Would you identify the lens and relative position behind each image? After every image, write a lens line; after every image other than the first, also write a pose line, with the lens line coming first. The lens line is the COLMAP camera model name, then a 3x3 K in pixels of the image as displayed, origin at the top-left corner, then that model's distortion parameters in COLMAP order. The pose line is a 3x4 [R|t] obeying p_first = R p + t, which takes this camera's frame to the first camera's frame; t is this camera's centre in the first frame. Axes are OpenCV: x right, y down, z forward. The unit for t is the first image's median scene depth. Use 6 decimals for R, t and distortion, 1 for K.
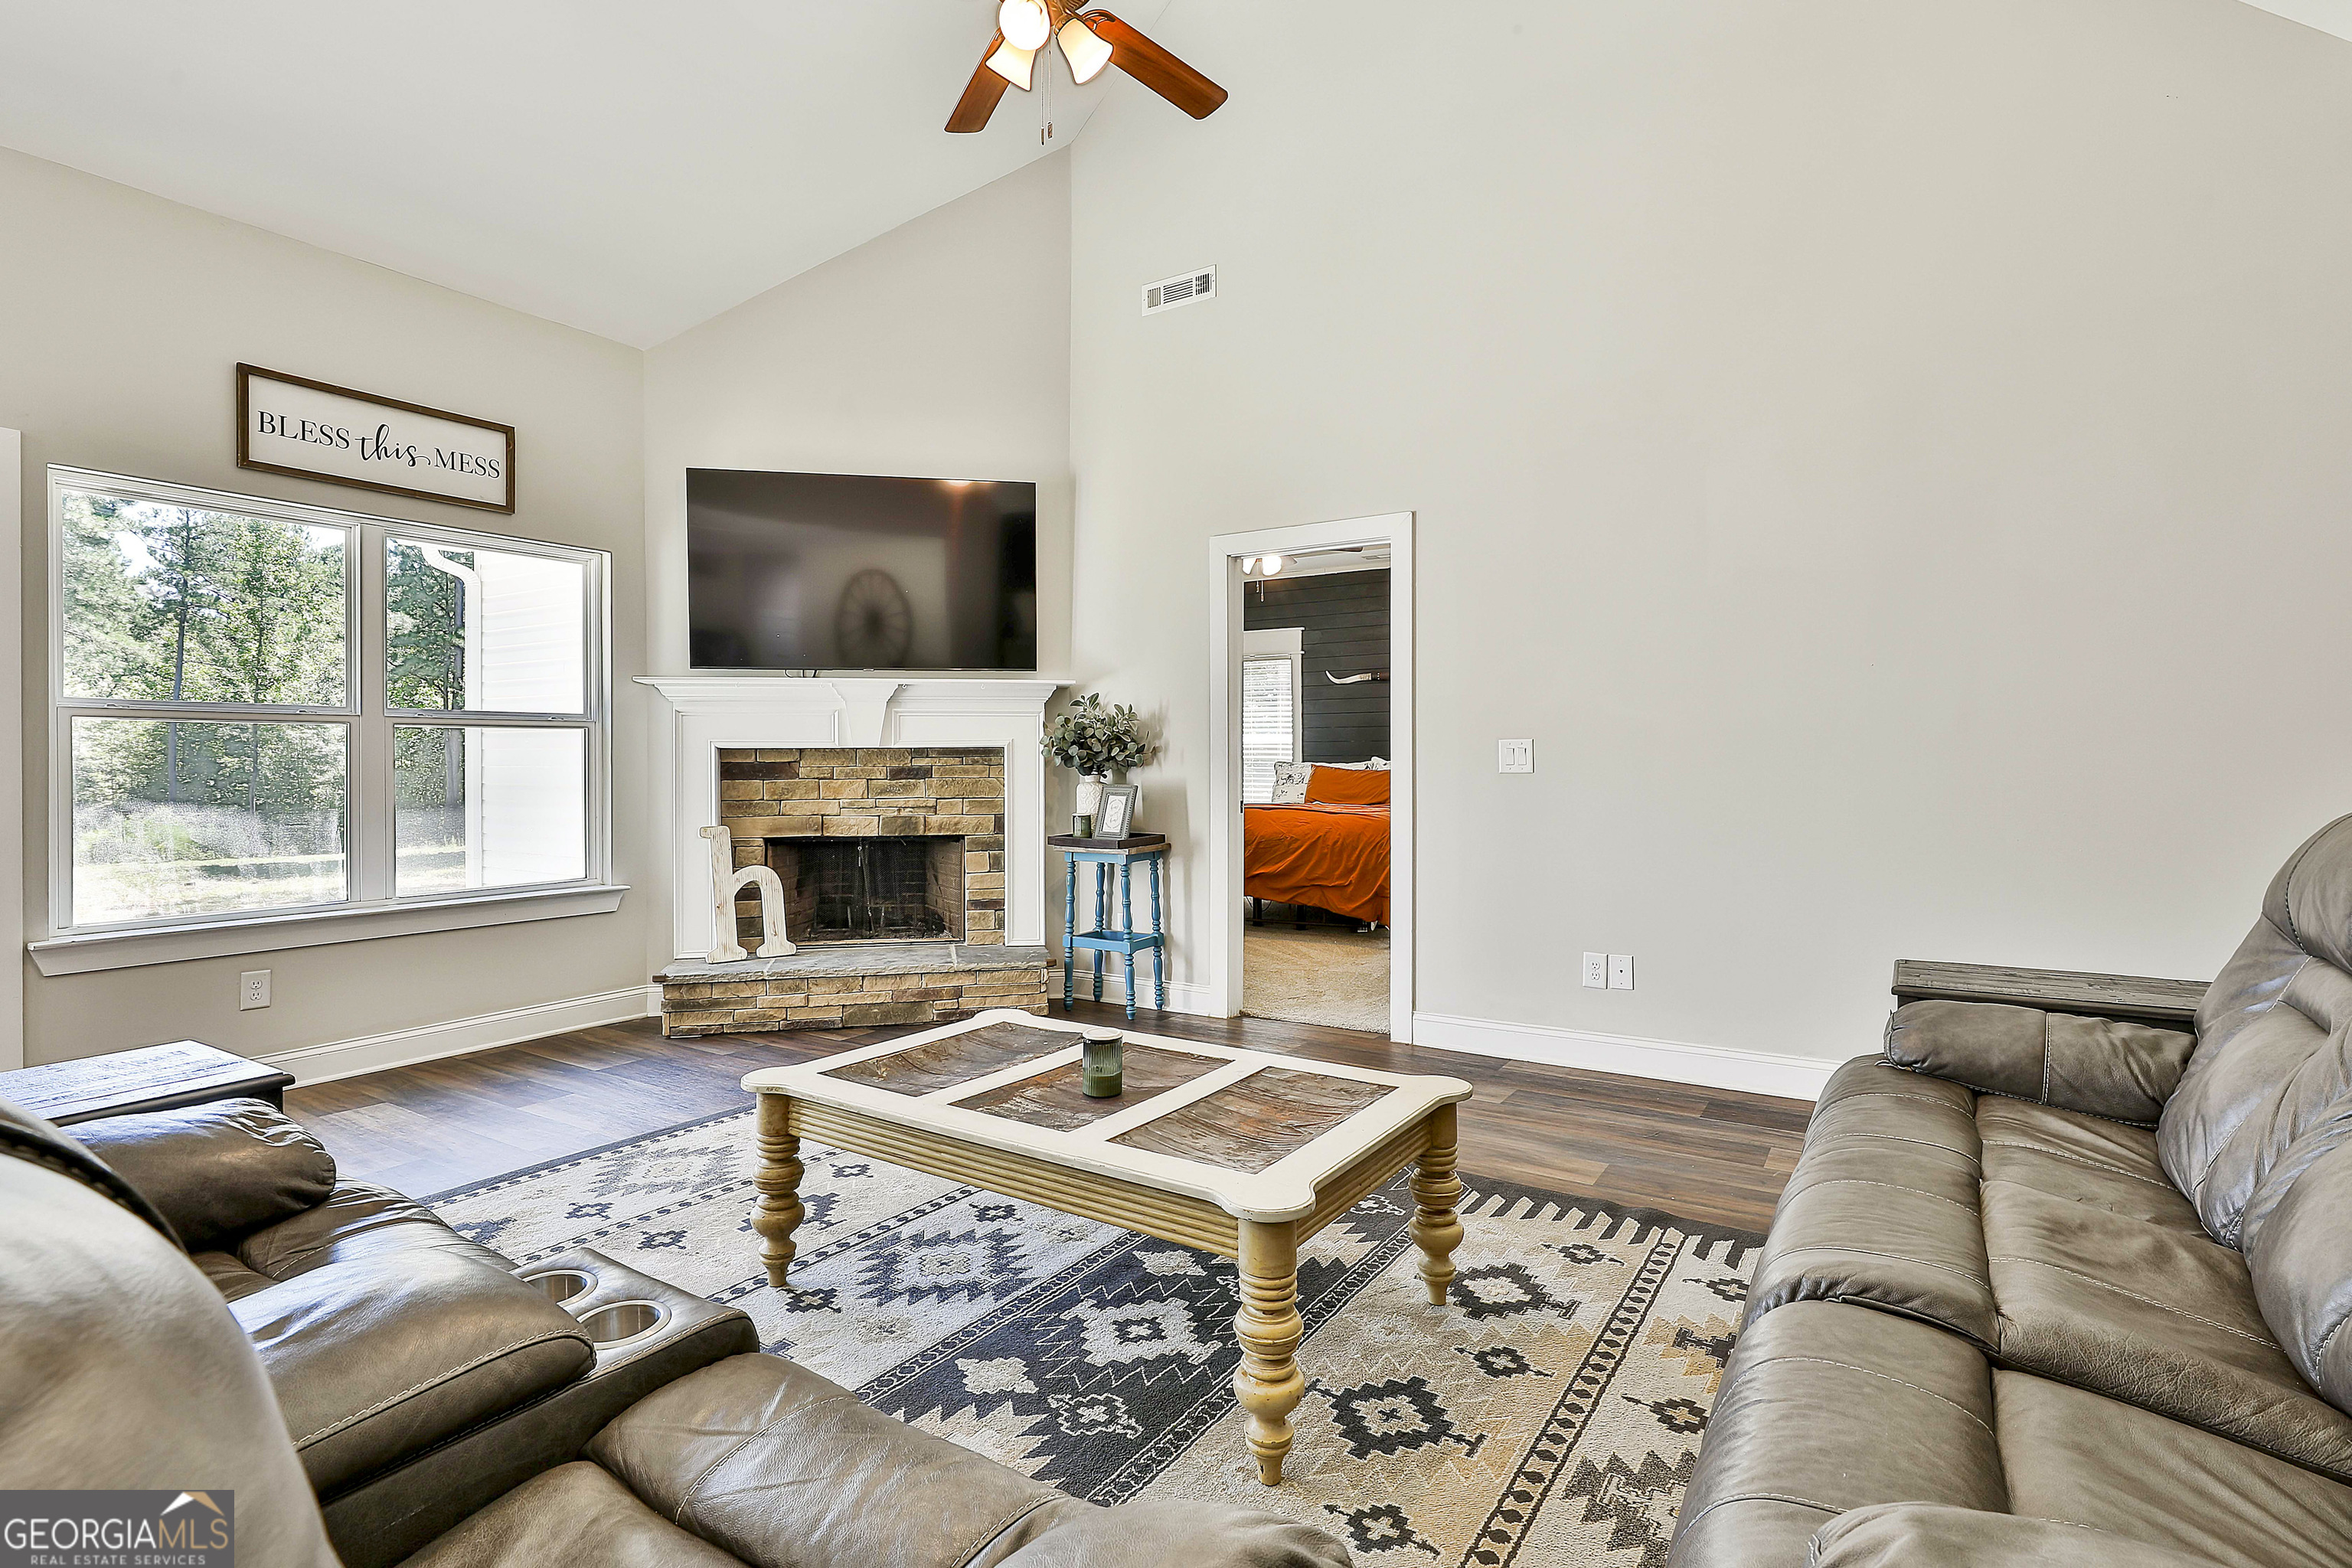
lens RADIAL K [[1138.4, 0, 1188.4], [0, 1138.4, 761.2], [0, 0, 1]] dist [-0.010576, 0.006332]
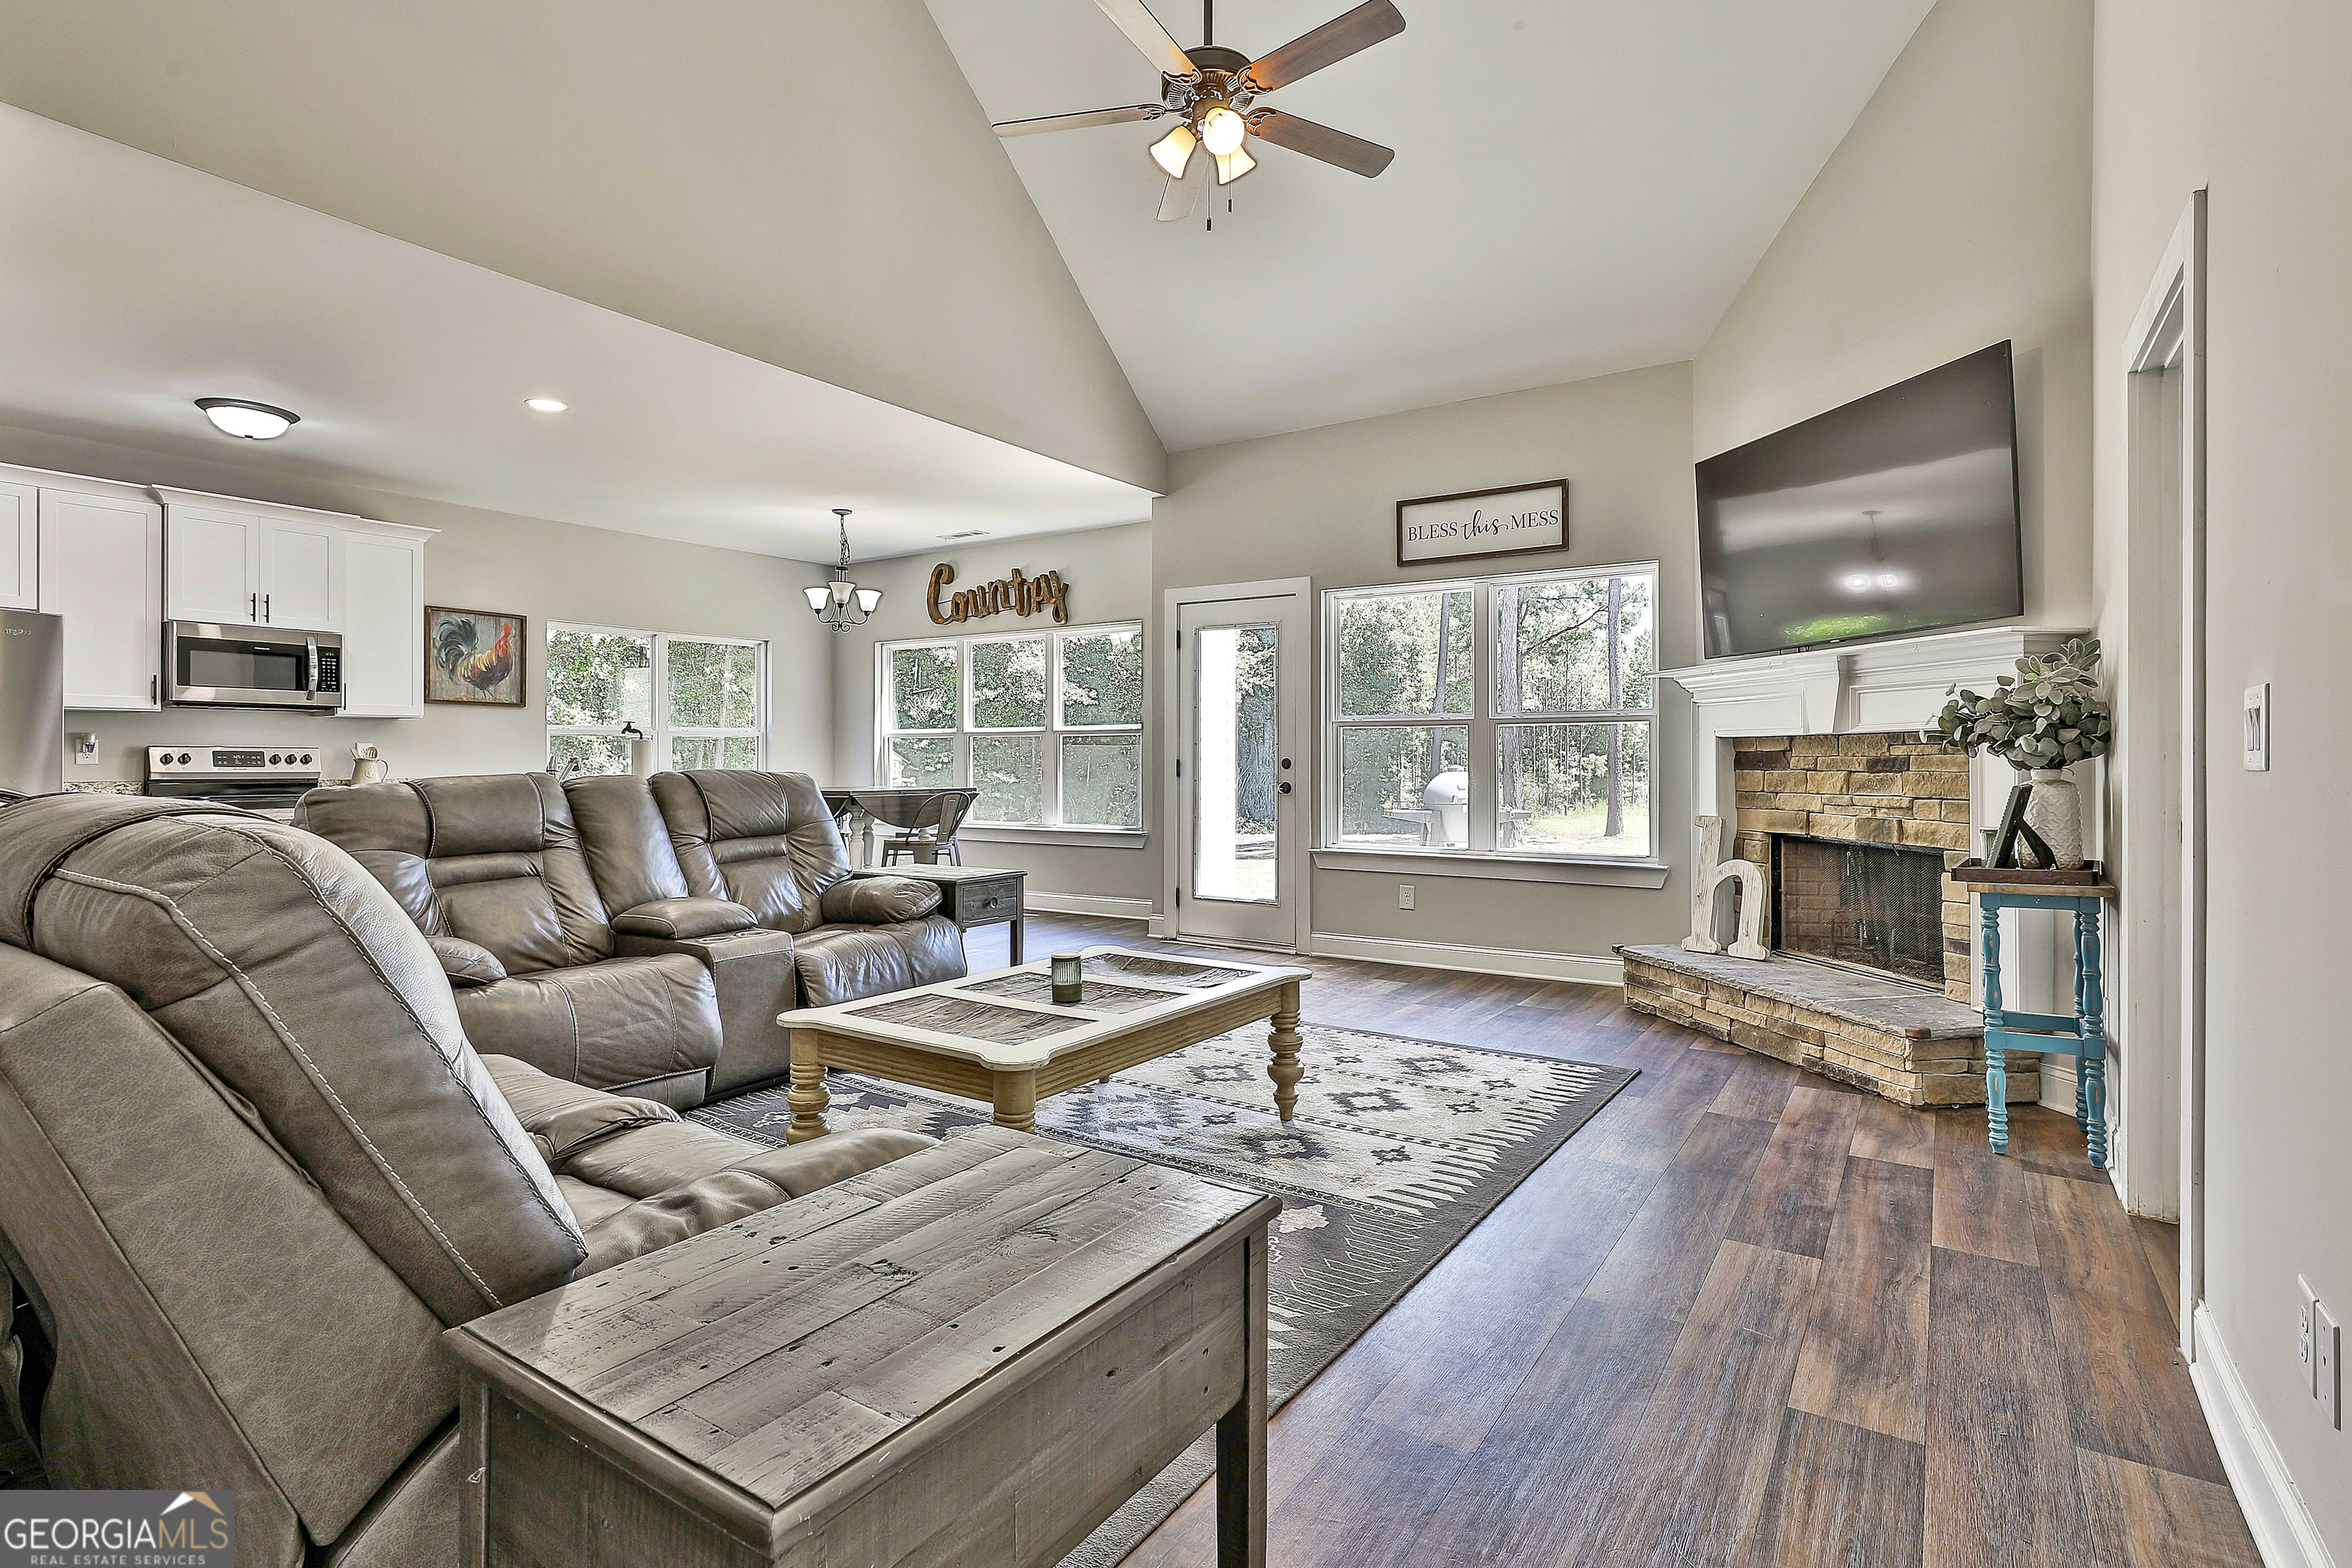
lens RADIAL K [[1138.4, 0, 1165.9], [0, 1138.4, 761.3], [0, 0, 1]] dist [-0.010576, 0.006332]
pose [[-0.024166, 0.004569, -0.999698, 0.581754], [0.000777, 0.999989, 0.004552, 0.004336], [0.999708, -0.000667, -0.024169, 0.539370]]
